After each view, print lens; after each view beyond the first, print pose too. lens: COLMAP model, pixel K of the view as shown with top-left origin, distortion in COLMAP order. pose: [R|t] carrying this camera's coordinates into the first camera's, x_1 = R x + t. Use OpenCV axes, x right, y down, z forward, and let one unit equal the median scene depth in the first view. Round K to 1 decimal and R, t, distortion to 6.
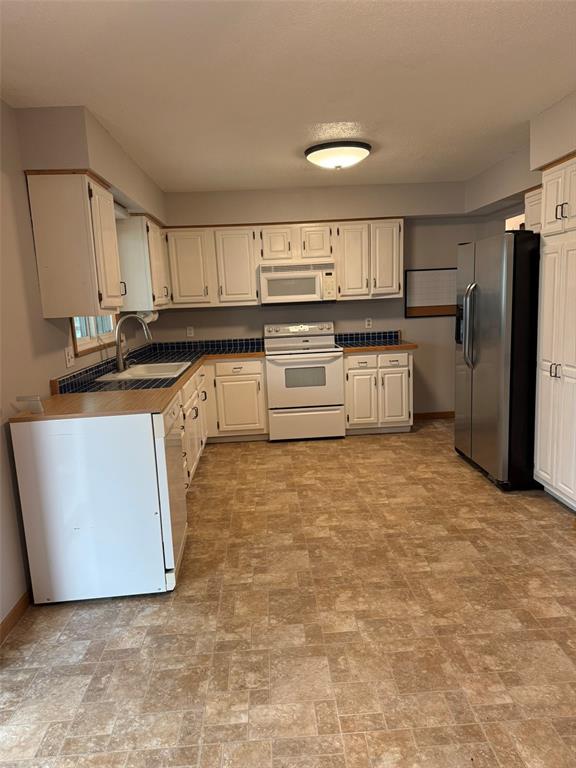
lens RADIAL K [[531.2, 0, 285.9], [0, 531.2, 402.3], [0, 0, 1]] dist [0.037999, -0.034290]
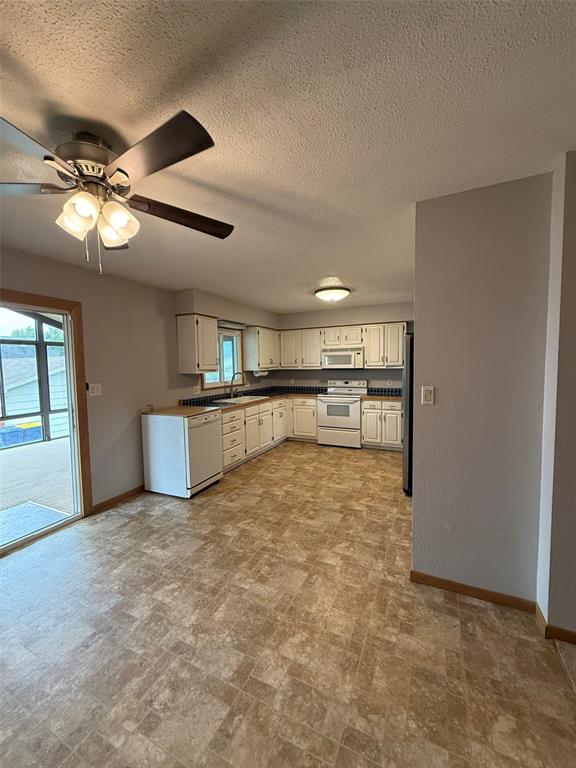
lens RADIAL K [[309.3, 0, 288.0], [0, 309.3, 384.0], [0, 0, 1]] dist [0.008887, 0.000175]
pose [[0.875056, 0.060012, -0.480286, 0.374047], [-0.117397, 0.988969, -0.090320, -0.021782], [0.469568, 0.135419, 0.872449, 0.012291]]
